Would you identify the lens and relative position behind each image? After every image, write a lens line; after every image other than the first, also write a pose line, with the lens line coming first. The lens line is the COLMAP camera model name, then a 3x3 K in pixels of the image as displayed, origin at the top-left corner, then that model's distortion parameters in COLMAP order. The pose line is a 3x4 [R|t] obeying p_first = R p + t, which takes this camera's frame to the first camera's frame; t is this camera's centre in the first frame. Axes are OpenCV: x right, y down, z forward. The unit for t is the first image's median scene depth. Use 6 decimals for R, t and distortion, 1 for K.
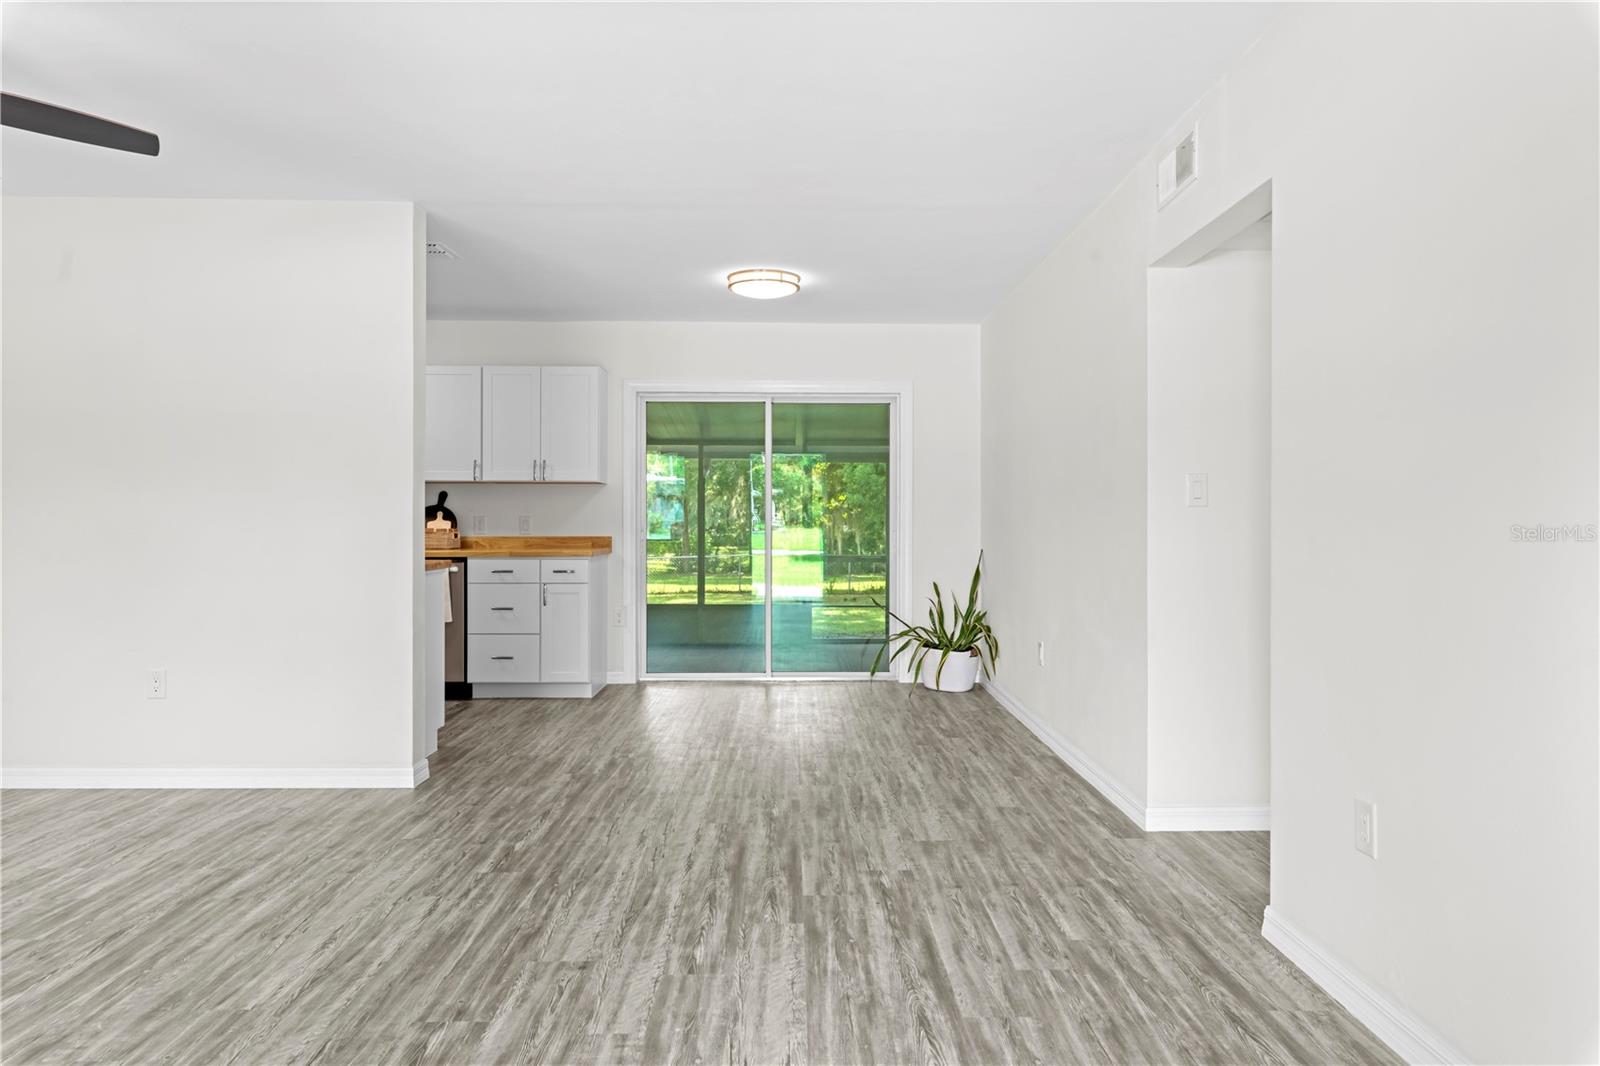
lens RADIAL K [[980.1, 0, 813.5], [0, 980.1, 518.0], [0, 0, 1]] dist [-0.003077, 0.000708]
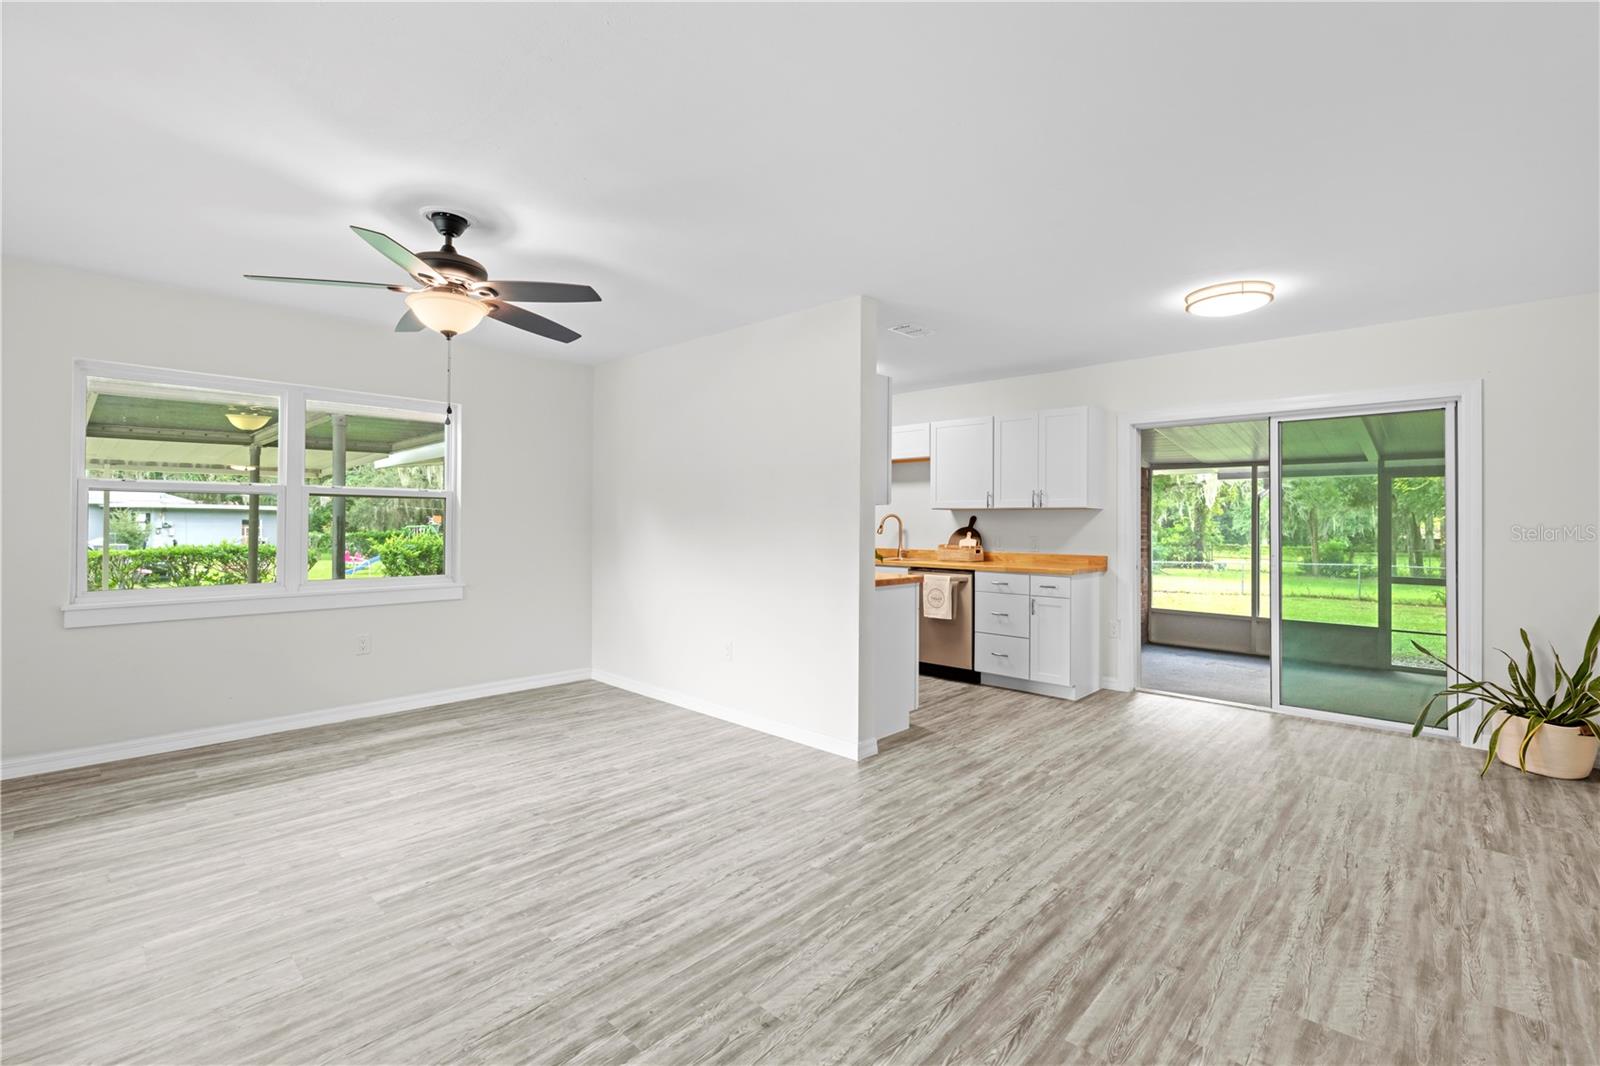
lens RADIAL K [[703.0, 0, 807.0], [0, 703.0, 514.2], [0, 0, 1]] dist [0.002137, -0.002129]
pose [[0.715458, -0.005536, -0.698634, 0.235268], [-0.003792, 0.999923, -0.011806, -0.038635], [0.698646, 0.011096, 0.715382, 0.415243]]
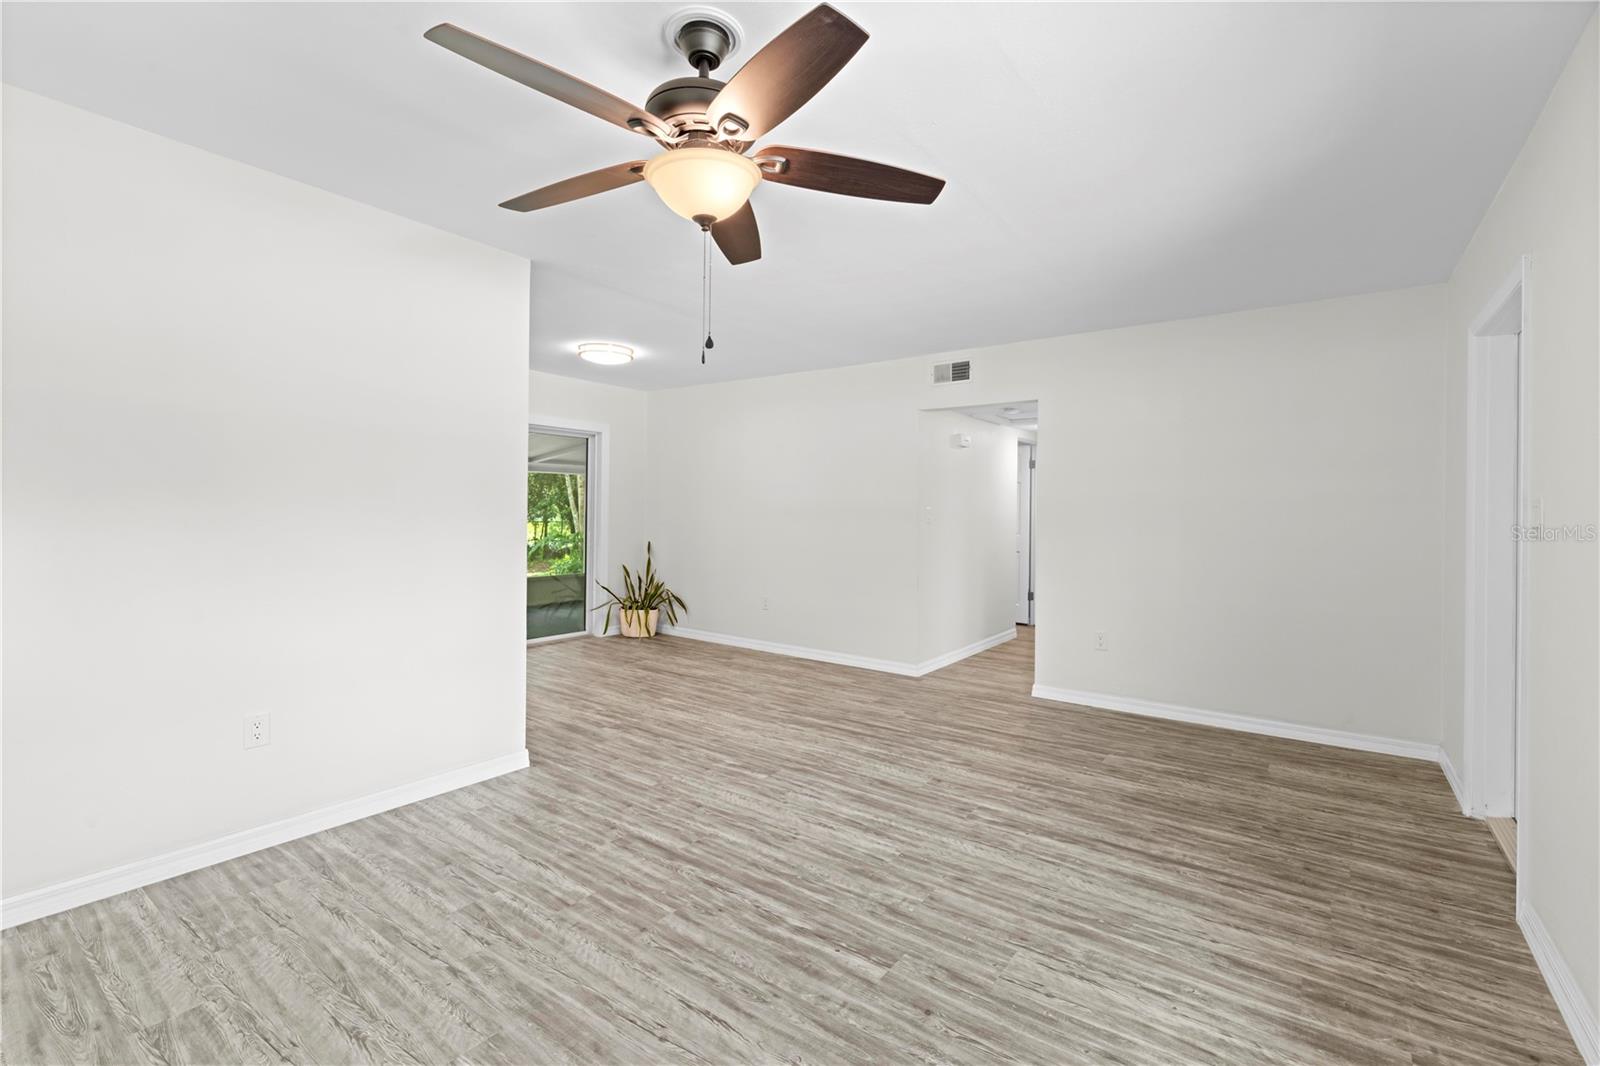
lens RADIAL K [[703.0, 0, 813.5], [0, 703.0, 521.3], [0, 0, 1]] dist [0.002137, -0.002129]
pose [[0.602410, -0.005119, 0.798171, -1.168755], [-0.014035, 0.999757, 0.017004, -0.045301], [-0.798064, -0.021446, 0.602191, 0.316722]]
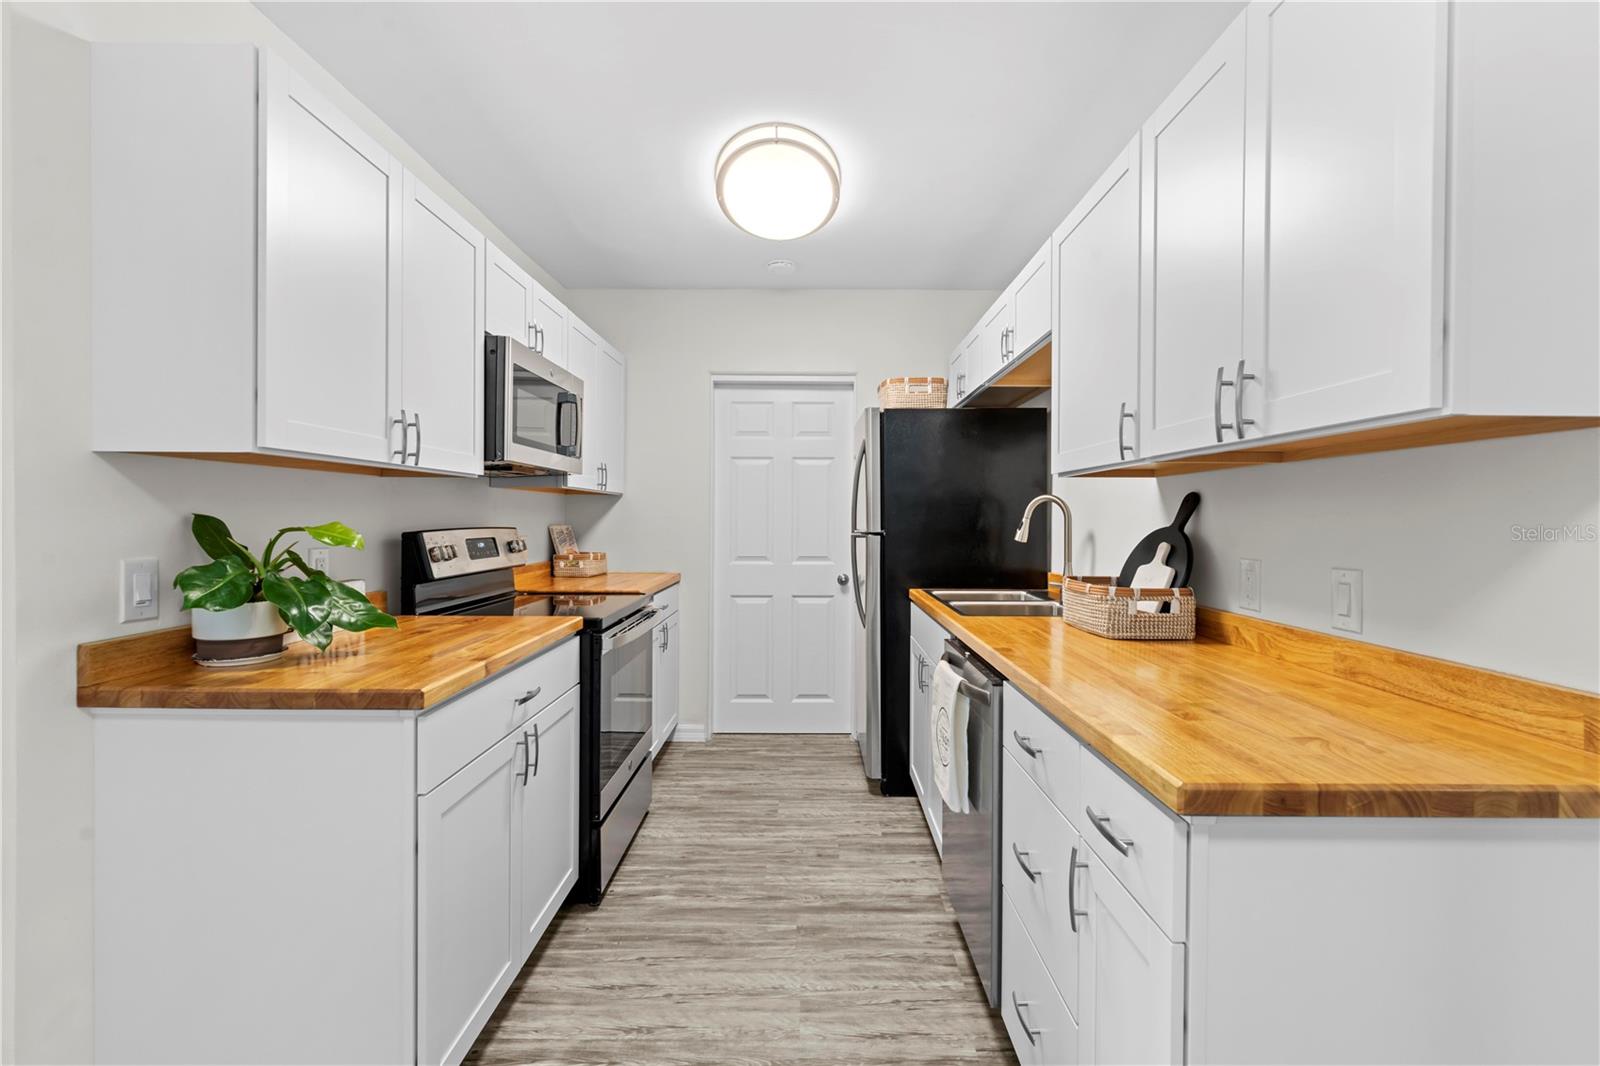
lens RADIAL K [[703.0, 0, 812.5], [0, 703.0, 521.1], [0, 0, 1]] dist [0.002137, -0.002129]
pose [[-0.010949, 0.004035, -0.999932, -0.177802], [-0.004323, 0.999982, 0.004083, -0.035678], [0.999931, 0.004367, -0.010932, 1.839114]]
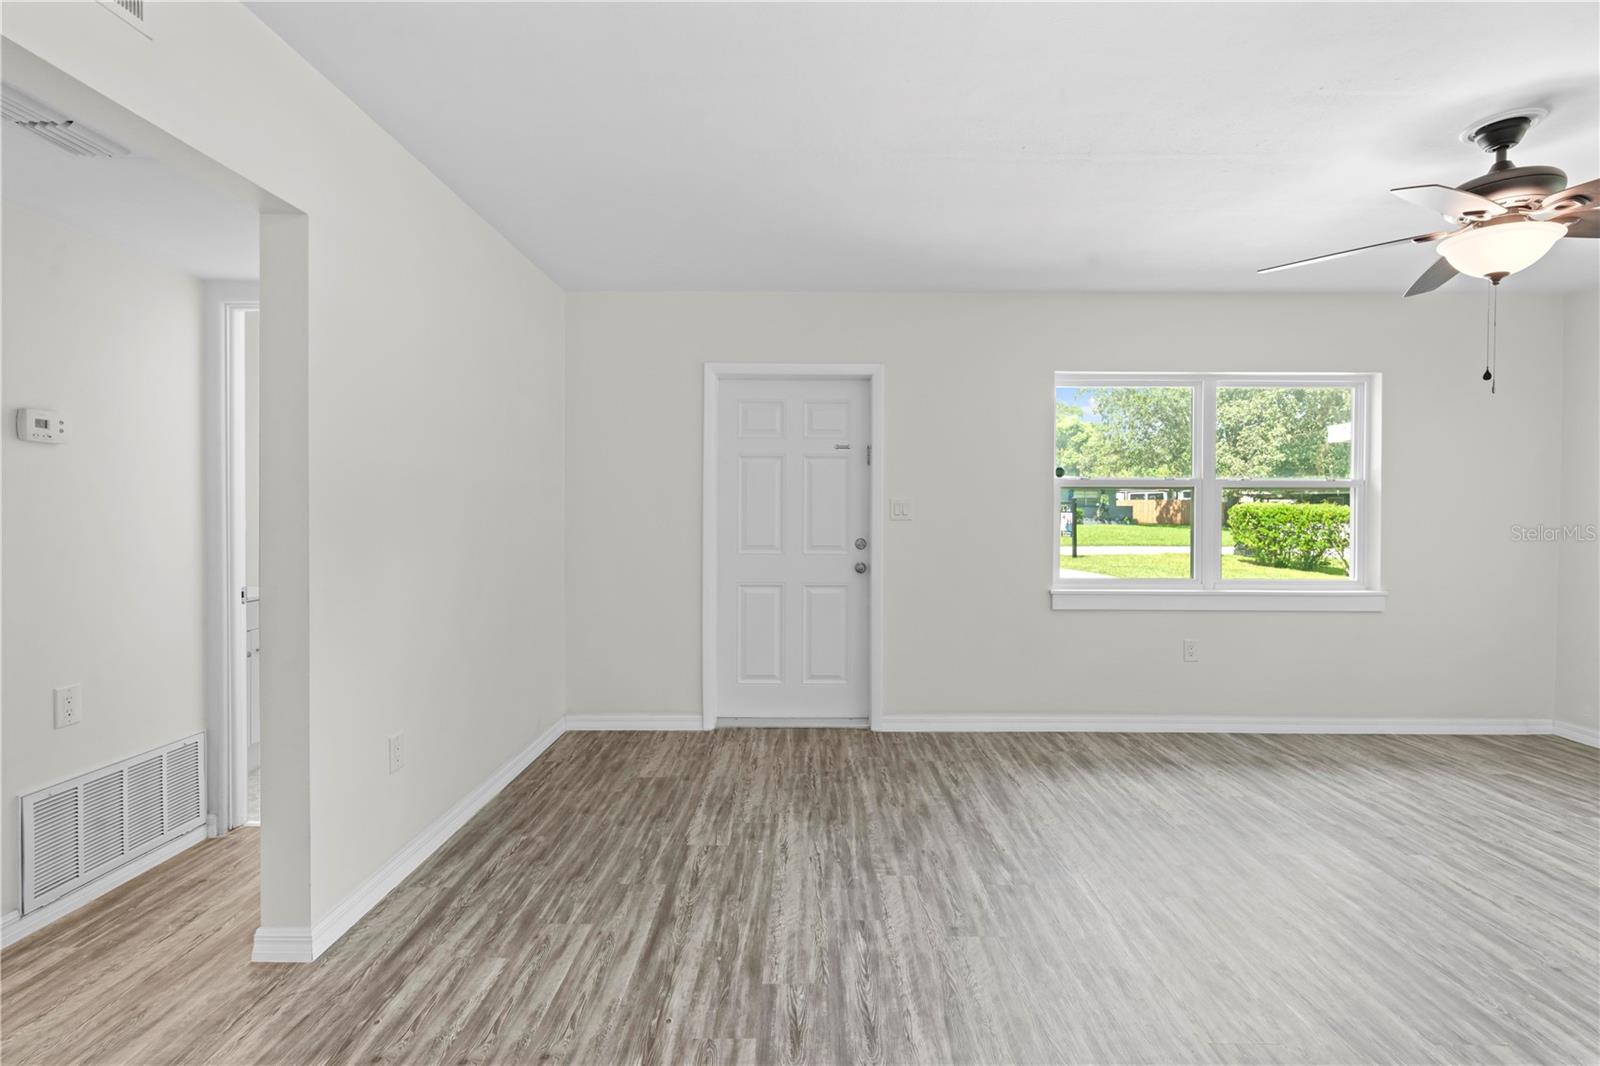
lens RADIAL K [[730.3, 0, 815.5], [0, 730.3, 521.7], [0, 0, 1]] dist [0.002574, -0.000193]
pose [[-0.999868, -0.007180, 0.014562, -0.061256], [-0.007042, 0.999930, 0.009542, -0.035138], [-0.014630, 0.009438, -0.999848, 1.520842]]
